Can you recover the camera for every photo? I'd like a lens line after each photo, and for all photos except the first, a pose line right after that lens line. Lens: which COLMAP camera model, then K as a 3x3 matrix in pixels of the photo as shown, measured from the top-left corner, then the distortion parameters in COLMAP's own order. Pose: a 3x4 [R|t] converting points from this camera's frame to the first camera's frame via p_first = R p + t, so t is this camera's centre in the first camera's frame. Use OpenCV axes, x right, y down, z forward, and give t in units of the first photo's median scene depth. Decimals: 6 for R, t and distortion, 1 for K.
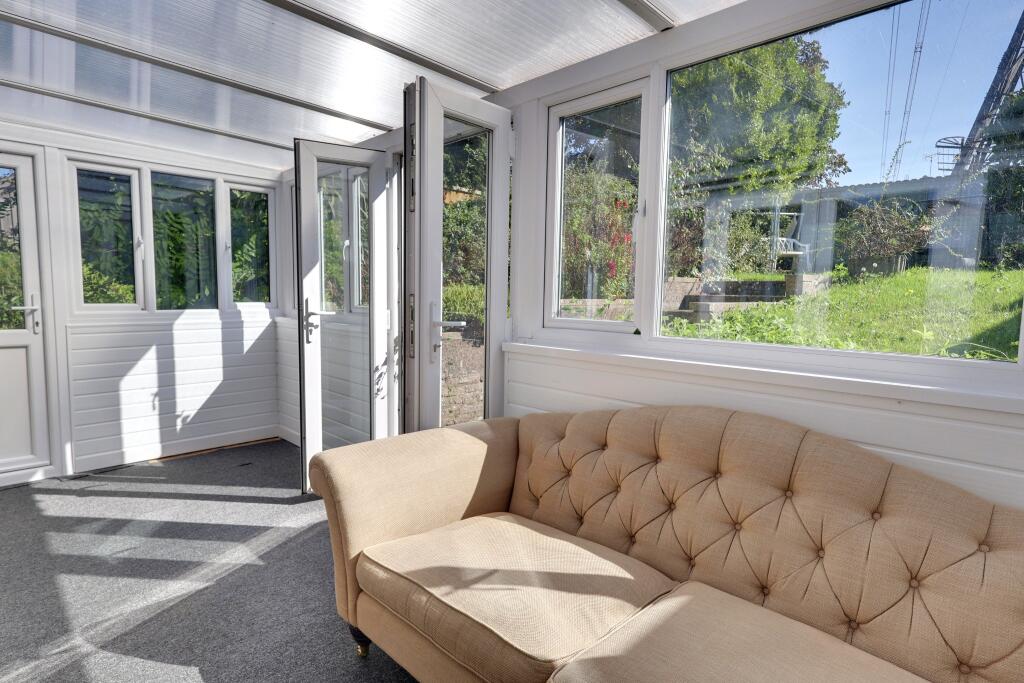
lens RADIAL K [[542.6, 0, 512.0], [0, 542.6, 341.5], [0, 0, 1]] dist [-0.003401, -0.001034]
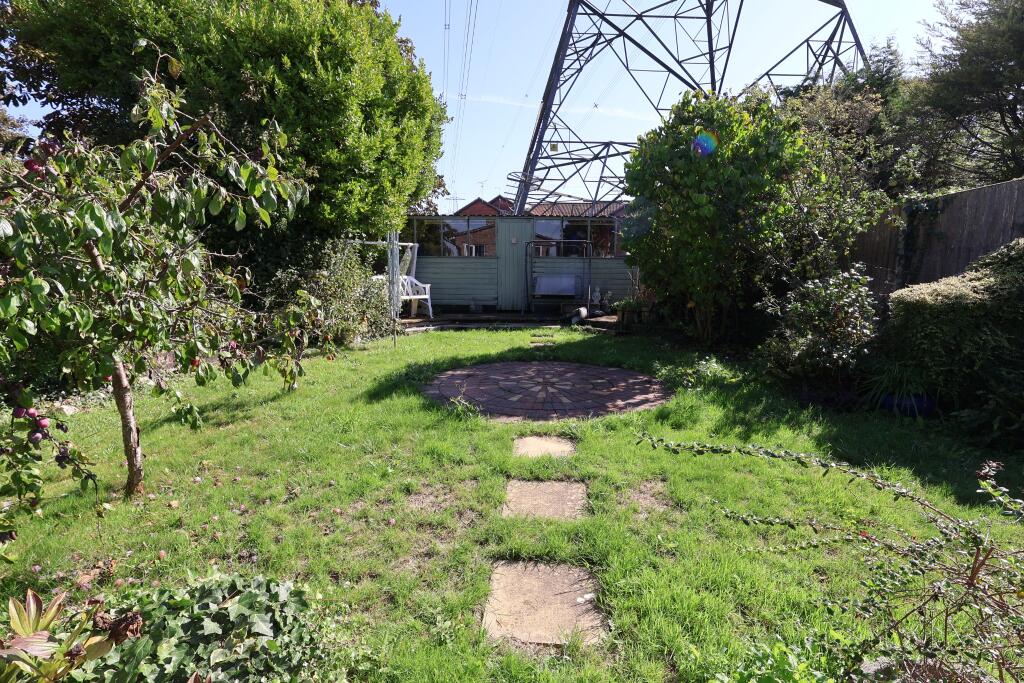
lens RADIAL K [[472.6, 0, 509.4], [0, 472.6, 344.1], [0, 0, 1]] dist [-0.002109, -0.000209]
pose [[0.747579, -0.101420, 0.656384, 0.162471], [0.071465, 0.994818, 0.072320, -0.134081], [-0.660317, -0.007156, 0.750953, 0.386664]]
